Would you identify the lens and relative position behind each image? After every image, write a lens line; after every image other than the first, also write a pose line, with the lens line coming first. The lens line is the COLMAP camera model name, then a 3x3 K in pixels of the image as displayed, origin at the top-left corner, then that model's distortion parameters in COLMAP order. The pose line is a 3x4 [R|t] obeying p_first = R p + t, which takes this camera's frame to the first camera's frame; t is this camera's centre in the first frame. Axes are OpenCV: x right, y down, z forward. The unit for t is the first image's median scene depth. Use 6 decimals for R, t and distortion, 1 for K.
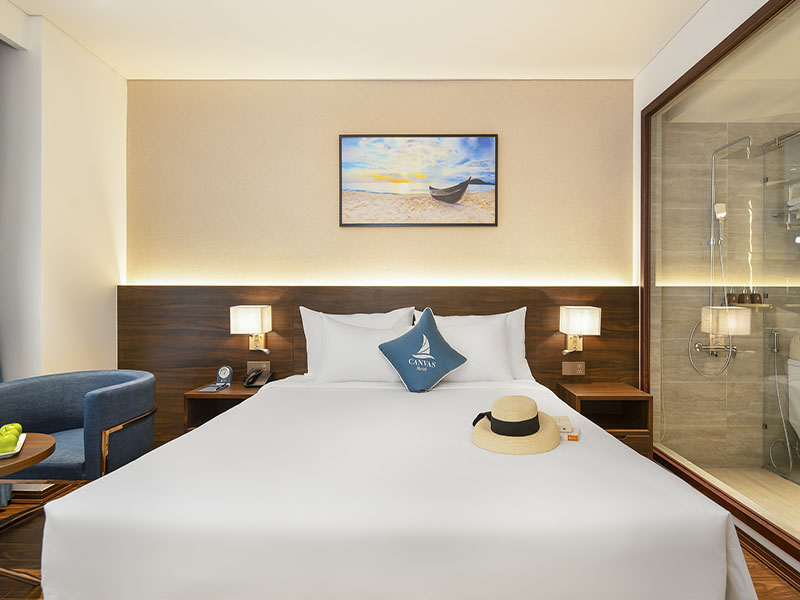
lens RADIAL K [[405.9, 0, 420.2], [0, 405.9, 301.4], [0, 0, 1]] dist [0.001485, 0.000177]
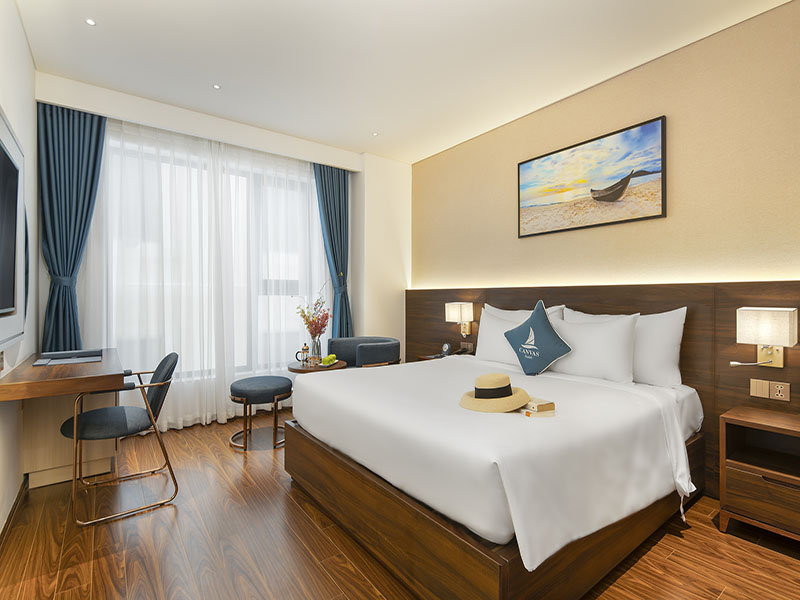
lens RADIAL K [[394.1, 0, 400.0], [0, 394.1, 300.0], [0, 0, 1]] dist [-0.000671, -0.000823]
pose [[0.603307, 0.004689, -0.797495, 0.533737], [-0.005215, 0.999985, 0.001934, -0.000152], [0.797492, 0.002992, 0.603322, 0.004922]]
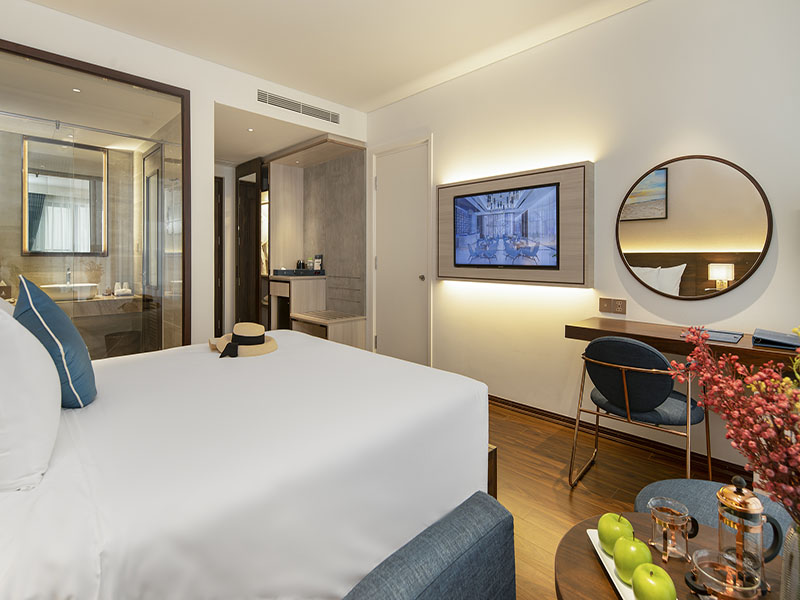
lens RADIAL K [[401.7, 0, 400.4], [0, 401.7, 272.2], [0, 0, 1]] dist [-0.000594, -0.000686]
pose [[-0.706532, -0.021589, 0.707351, -0.640687], [0.004011, 0.999396, 0.034508, -0.002881], [-0.707669, 0.027219, -0.706019, 0.843043]]
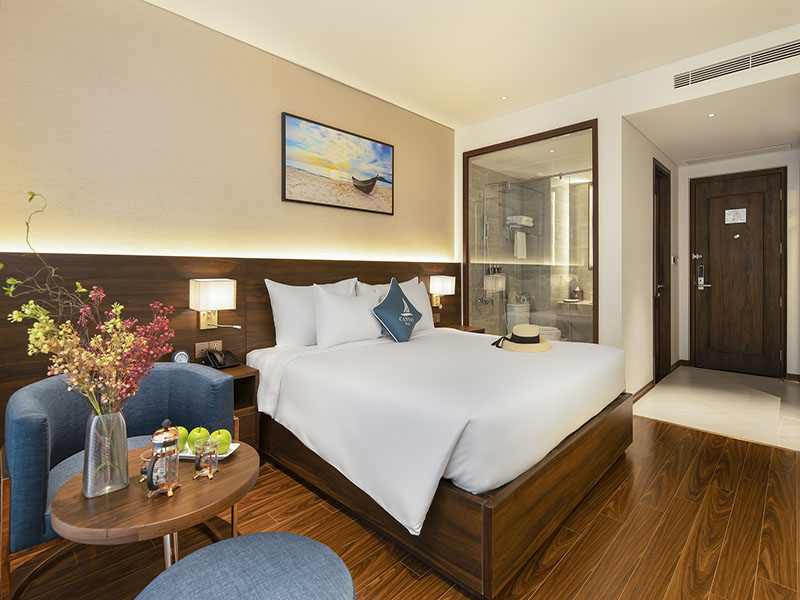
lens RADIAL K [[401.7, 0, 400.4], [0, 401.7, 272.2], [0, 0, 1]] dist [-0.000594, -0.000686]
pose [[0.695069, -0.005150, 0.718925, -0.729357], [0.006120, 0.999980, 0.001247, -0.003432], [-0.718917, 0.003533, 0.695087, 0.080003]]
